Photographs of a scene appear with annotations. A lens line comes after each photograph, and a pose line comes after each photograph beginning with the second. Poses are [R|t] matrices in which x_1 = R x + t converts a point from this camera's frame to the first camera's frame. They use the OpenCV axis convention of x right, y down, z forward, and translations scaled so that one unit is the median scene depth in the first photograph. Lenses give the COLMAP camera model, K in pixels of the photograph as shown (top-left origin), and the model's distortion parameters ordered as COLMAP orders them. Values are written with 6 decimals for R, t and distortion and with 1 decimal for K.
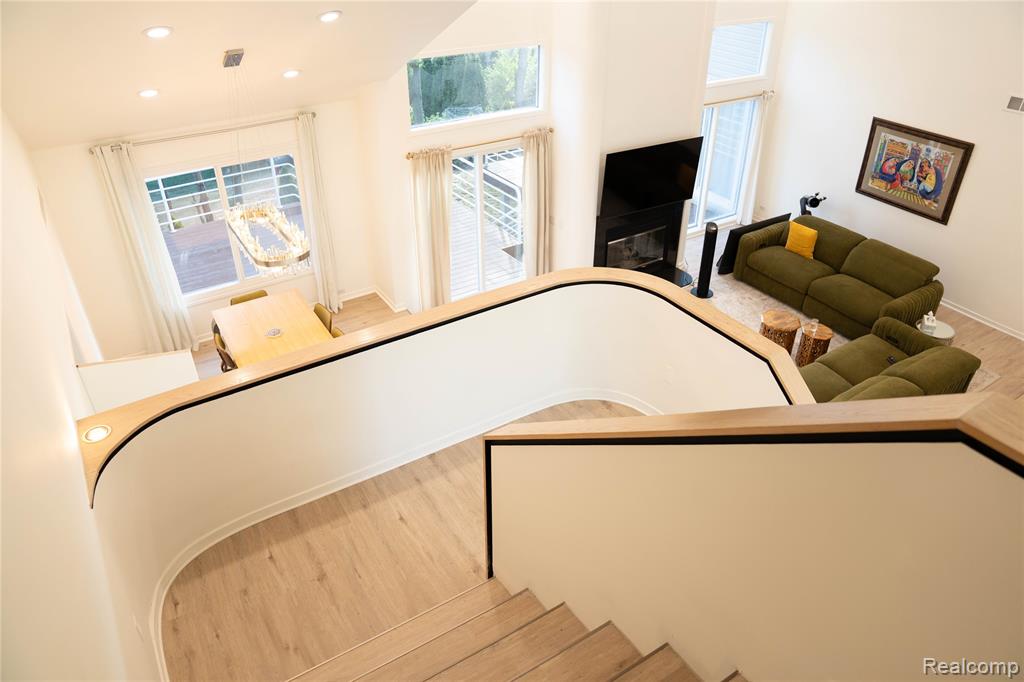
lens RADIAL K [[706.7, 0, 512.0], [0, 706.7, 341.0], [0, 0, 1]] dist [-0.119887, 0.092585]
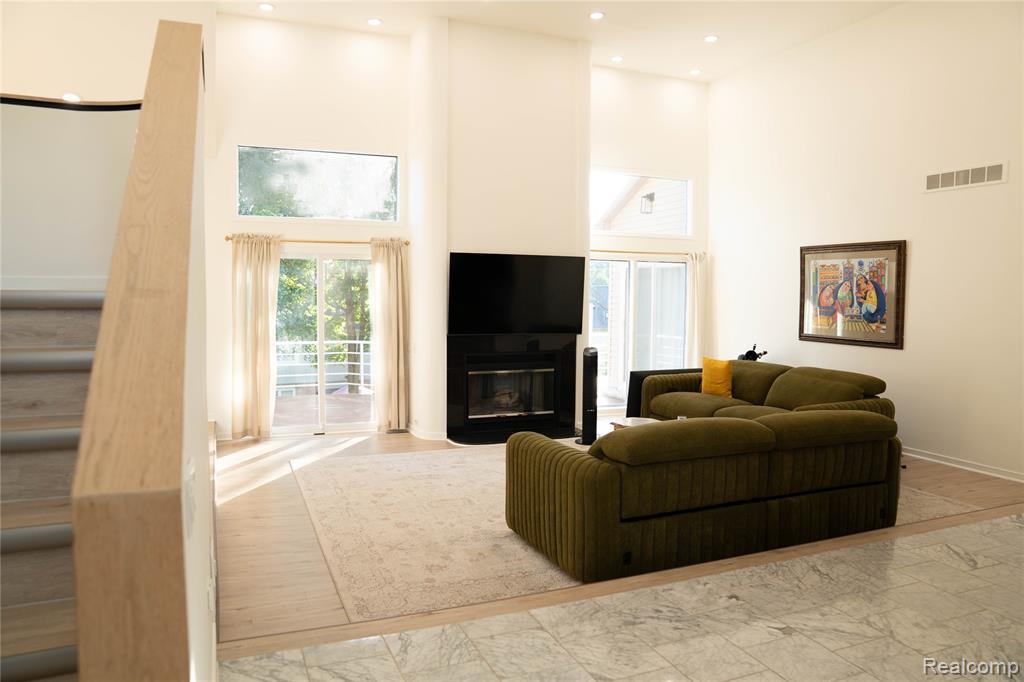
lens RADIAL K [[706.7, 0, 512.0], [0, 706.7, 341.0], [0, 0, 1]] dist [-0.119887, 0.092585]
pose [[0.985677, 0.019168, -0.167550, 0.333970], [-0.098146, 0.873135, -0.477497, 0.226556], [0.137141, 0.487102, 0.862510, 0.276527]]
